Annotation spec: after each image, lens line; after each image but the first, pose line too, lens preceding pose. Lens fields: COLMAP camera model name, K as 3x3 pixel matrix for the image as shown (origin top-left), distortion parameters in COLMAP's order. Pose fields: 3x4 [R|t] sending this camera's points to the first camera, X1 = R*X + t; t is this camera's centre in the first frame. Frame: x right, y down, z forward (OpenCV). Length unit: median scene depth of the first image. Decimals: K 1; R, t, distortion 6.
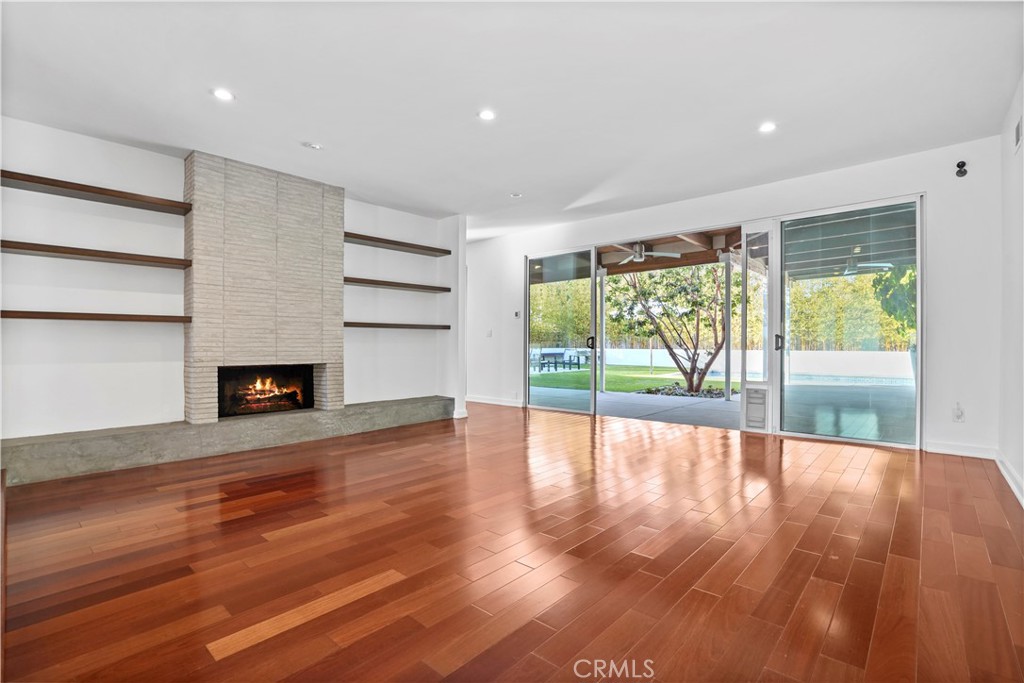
lens RADIAL K [[482.0, 0, 515.4], [0, 482.0, 344.2], [0, 0, 1]] dist [-0.055057, 0.013590]
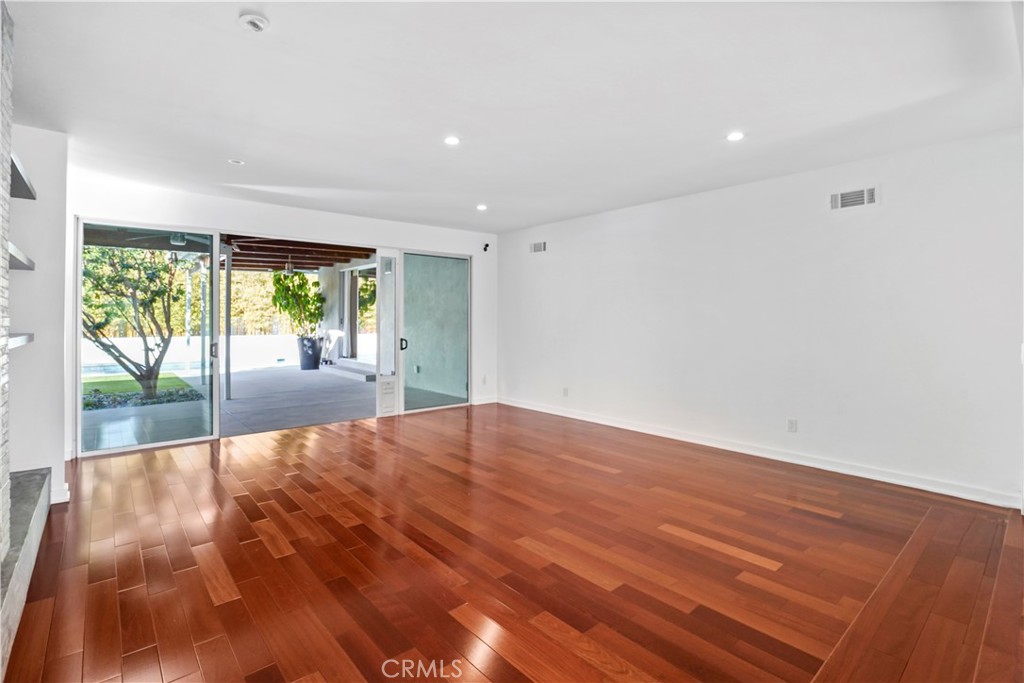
lens RADIAL K [[482.0, 0, 513.9], [0, 482.0, 334.8], [0, 0, 1]] dist [-0.055057, 0.013590]
pose [[0.119919, -0.026806, 0.992422, -1.296986], [-0.005956, 0.999598, 0.027719, -0.123286], [-0.992766, -0.009235, 0.119711, 0.931197]]
